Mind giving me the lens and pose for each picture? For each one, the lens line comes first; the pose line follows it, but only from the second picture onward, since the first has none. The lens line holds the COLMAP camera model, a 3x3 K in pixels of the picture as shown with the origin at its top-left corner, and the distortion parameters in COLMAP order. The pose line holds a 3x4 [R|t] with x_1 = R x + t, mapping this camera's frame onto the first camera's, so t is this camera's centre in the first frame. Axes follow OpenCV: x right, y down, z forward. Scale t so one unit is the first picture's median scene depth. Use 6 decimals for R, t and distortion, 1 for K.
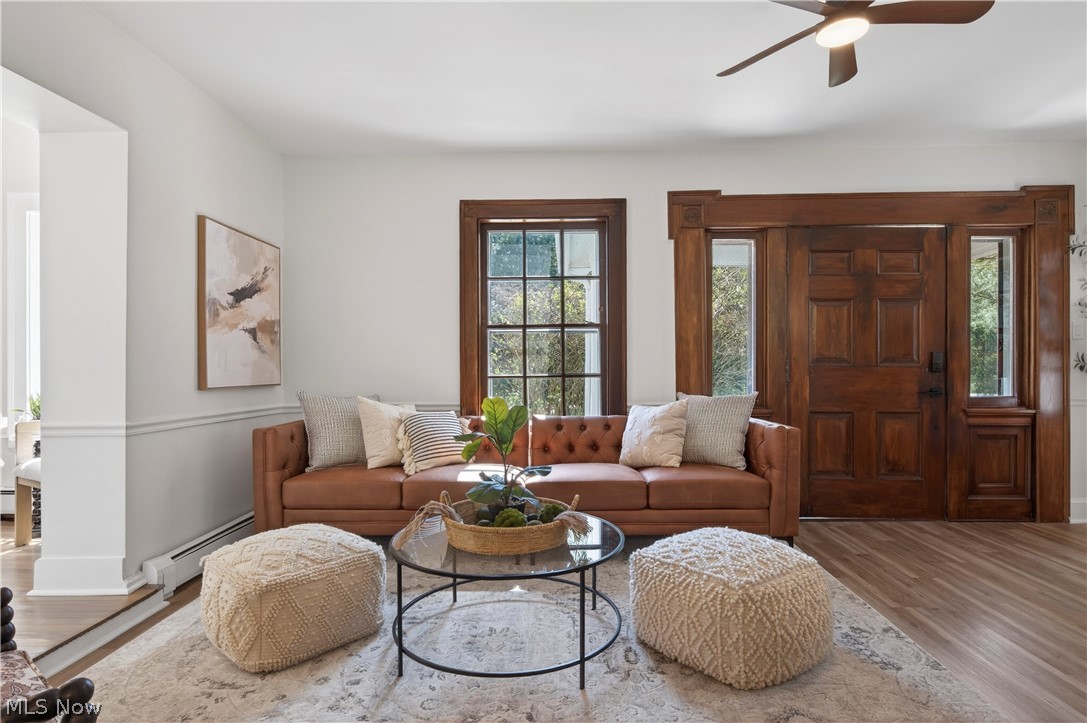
lens RADIAL K [[554.2, 0, 562.0], [0, 554.2, 370.5], [0, 0, 1]] dist [0.004419, 0.002756]
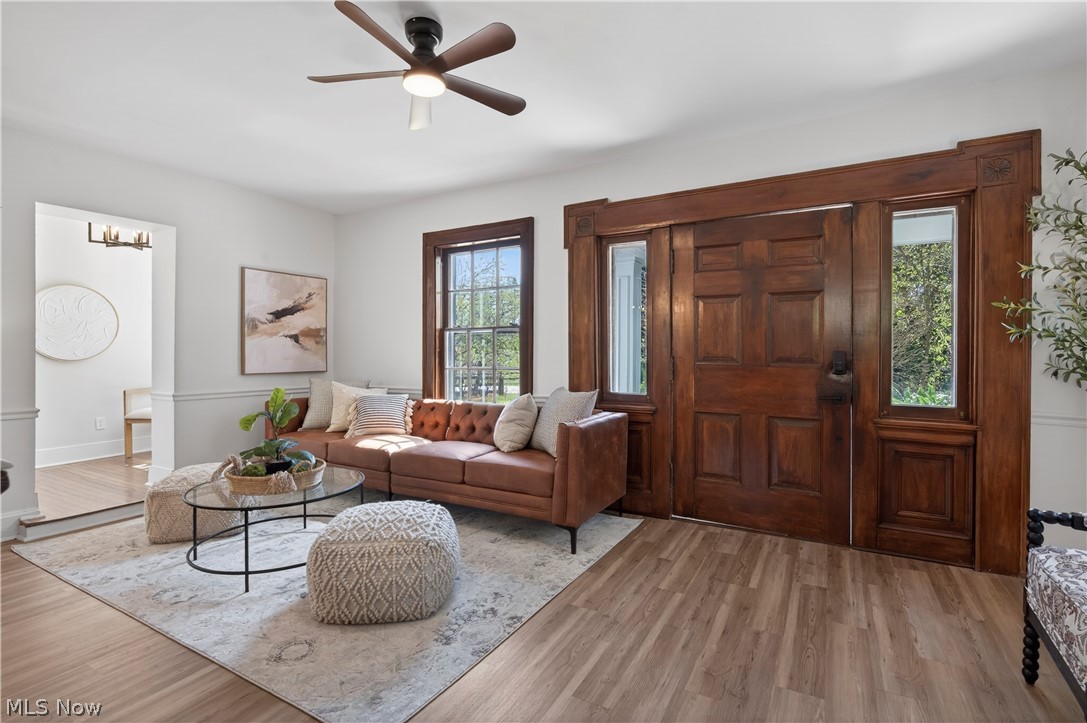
lens RADIAL K [[493.1, 0, 547.1], [0, 493.1, 357.2], [0, 0, 1]] dist [-0.000408, -0.000375]
pose [[0.886565, 0.010257, -0.462491, 0.624766], [-0.007813, 0.999944, 0.007201, -0.026290], [0.462539, -0.002771, 0.886595, 0.106278]]
